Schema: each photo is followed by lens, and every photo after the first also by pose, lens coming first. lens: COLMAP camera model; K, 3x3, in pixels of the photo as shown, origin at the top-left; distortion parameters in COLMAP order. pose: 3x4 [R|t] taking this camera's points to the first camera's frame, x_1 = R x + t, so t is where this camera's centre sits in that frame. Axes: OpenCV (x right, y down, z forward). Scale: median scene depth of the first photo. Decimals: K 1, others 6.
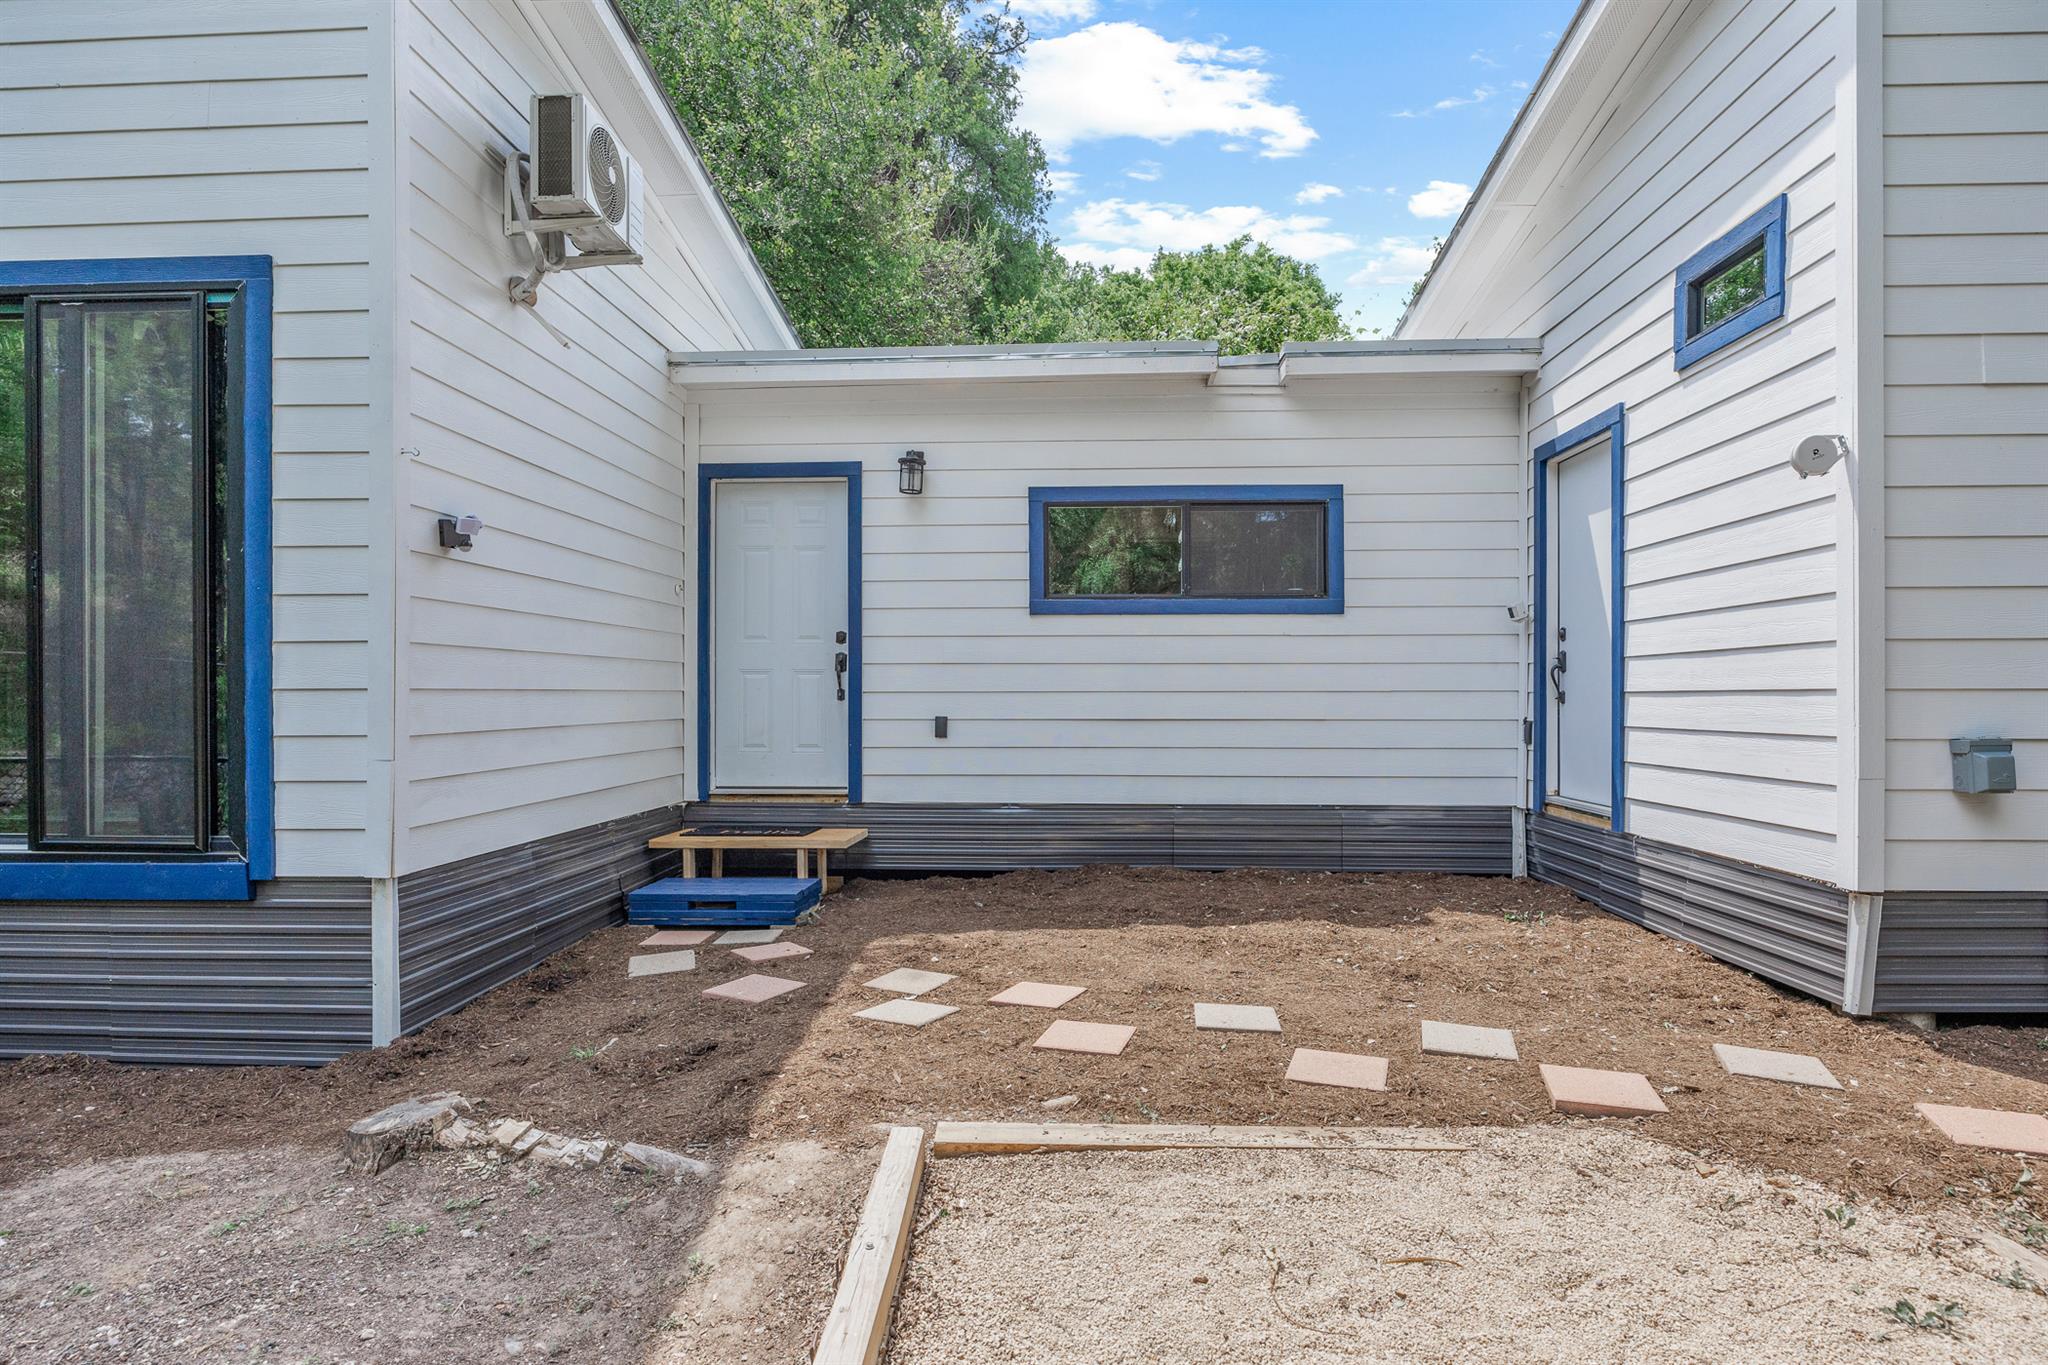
lens RADIAL K [[1104.9, 0, 1024.0], [0, 1104.9, 707.7], [0, 0, 1]] dist [-0.004831, -0.001955]
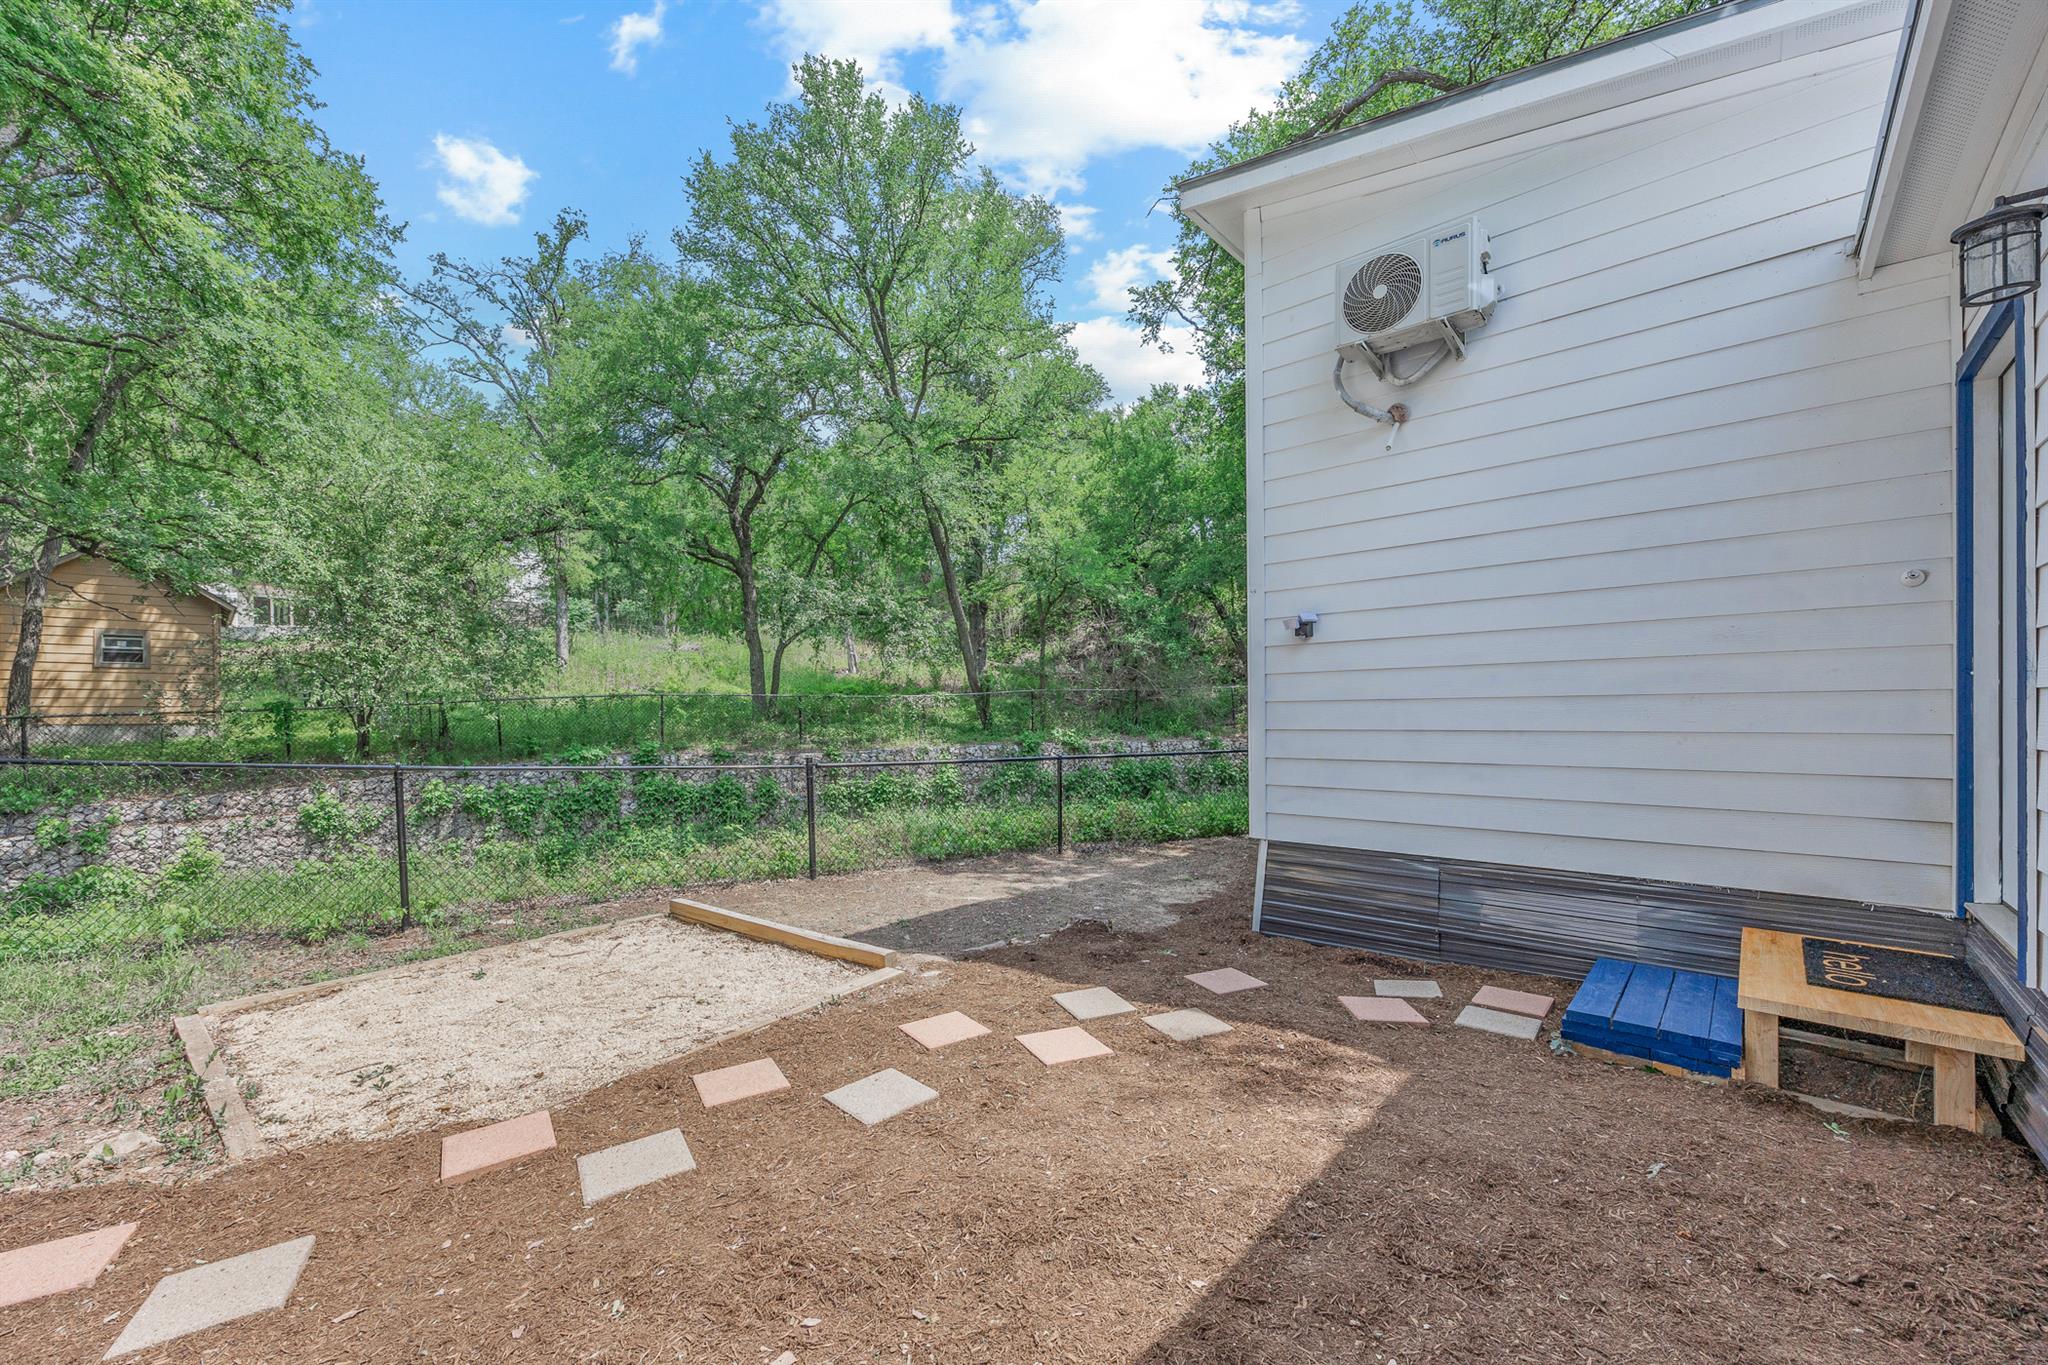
lens RADIAL K [[811.8, 0, 1015.1], [0, 811.8, 712.9], [0, 0, 1]] dist [0.000547, 0.000088]
pose [[-0.633771, 0.009490, -0.773462, 0.406226], [0.002784, 0.999946, 0.009987, -0.035676], [0.773516, 0.004176, -0.633763, 0.944719]]
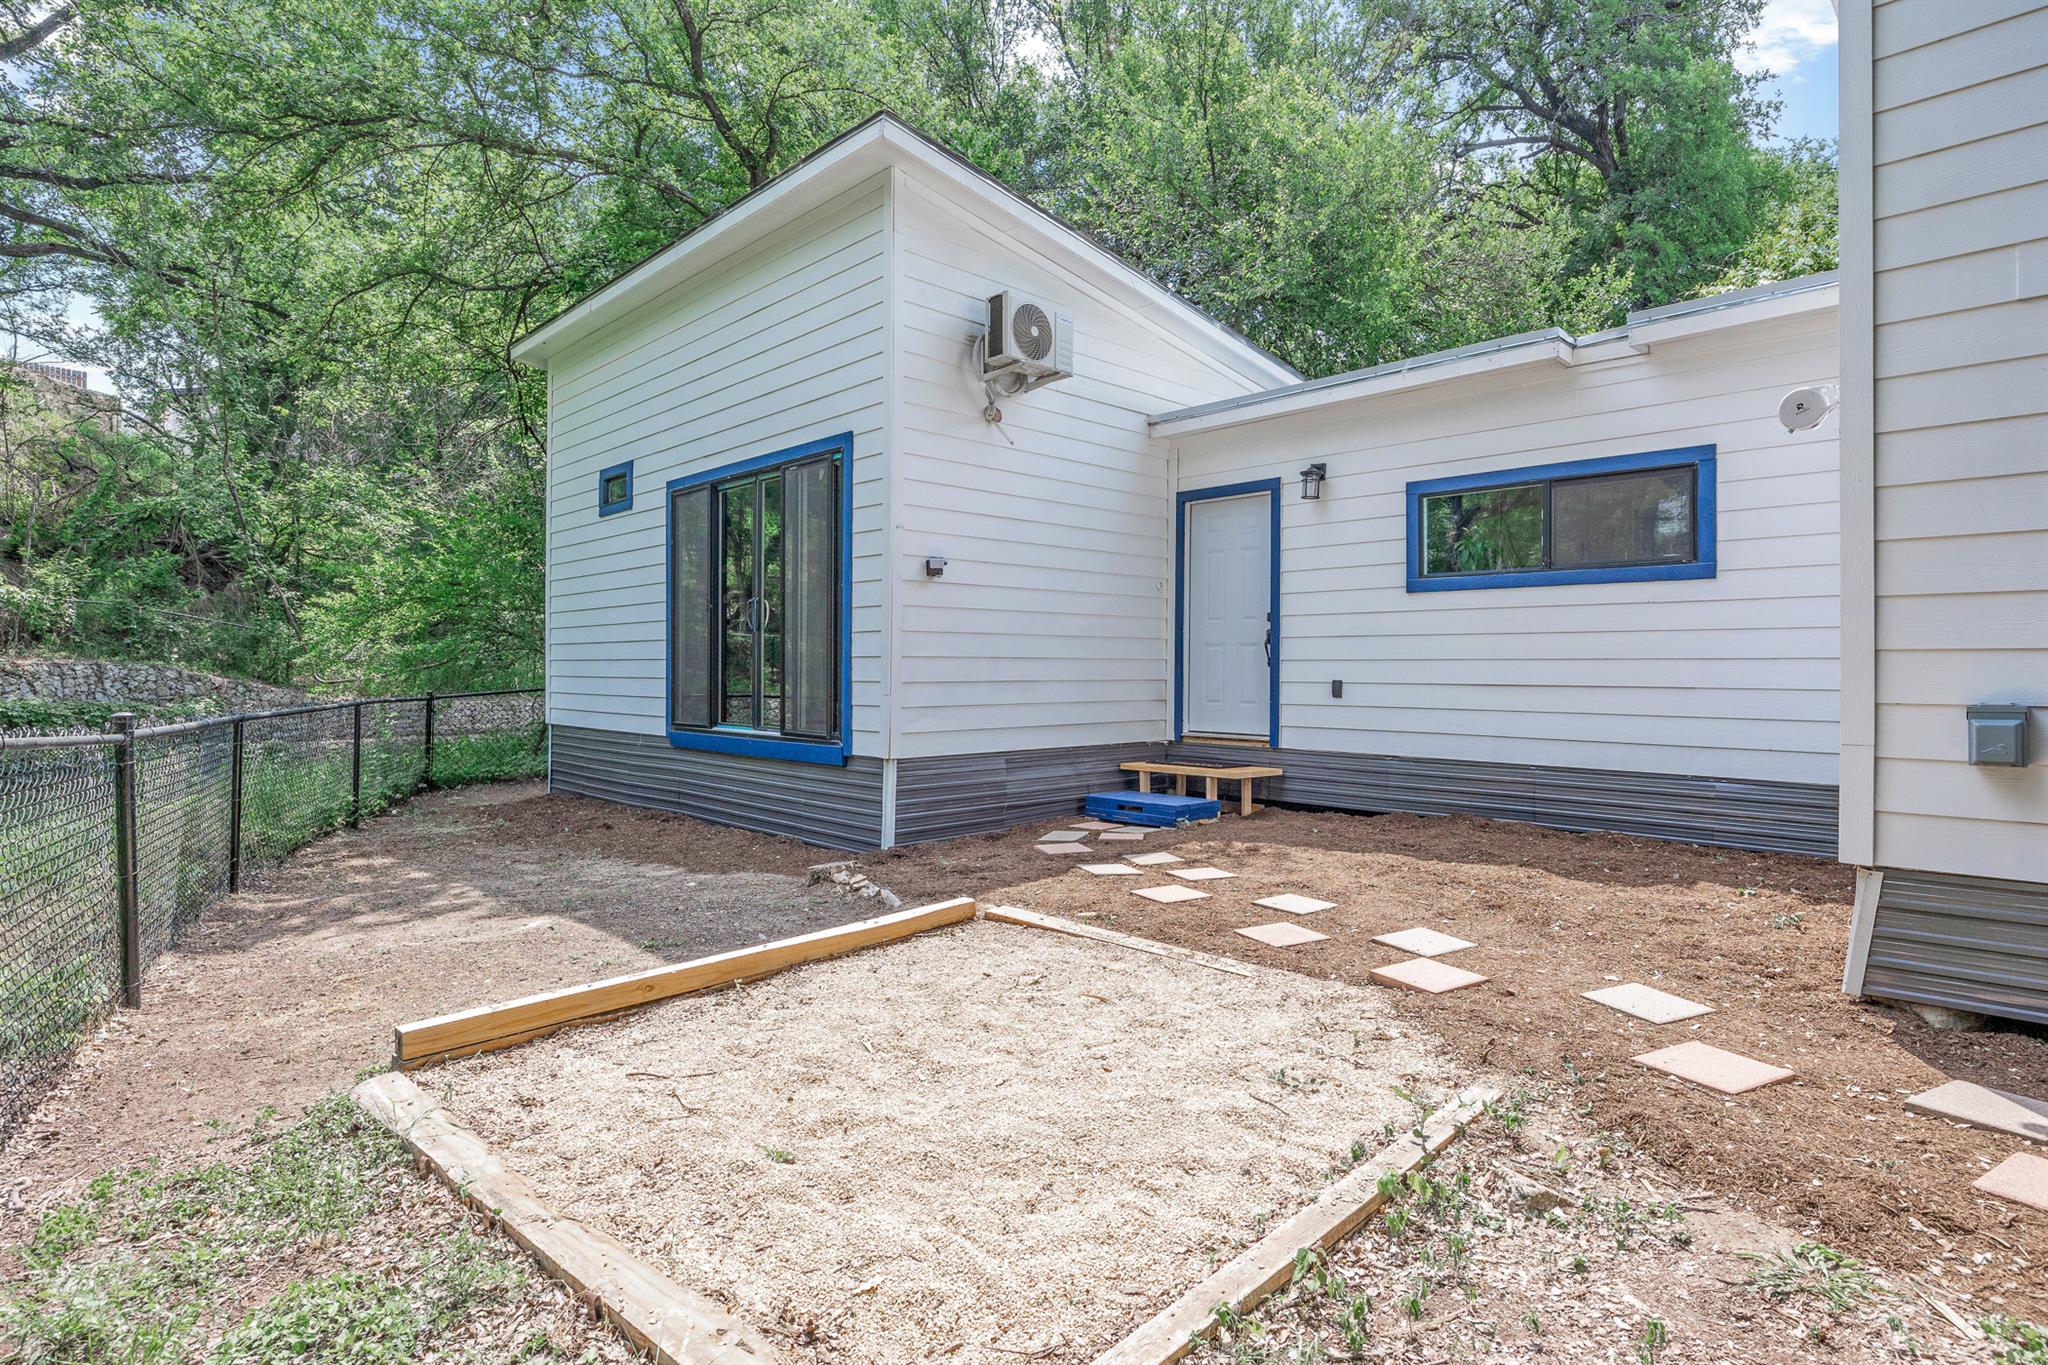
lens RADIAL K [[1067.2, 0, 1024.0], [0, 1067.2, 682.5], [0, 0, 1]] dist [-0.021019, -0.000299]
pose [[0.725687, 0.012738, -0.687907, 0.507044], [-0.012259, 0.999909, 0.005582, 0.008599], [0.687916, 0.004383, 0.725777, -0.086654]]
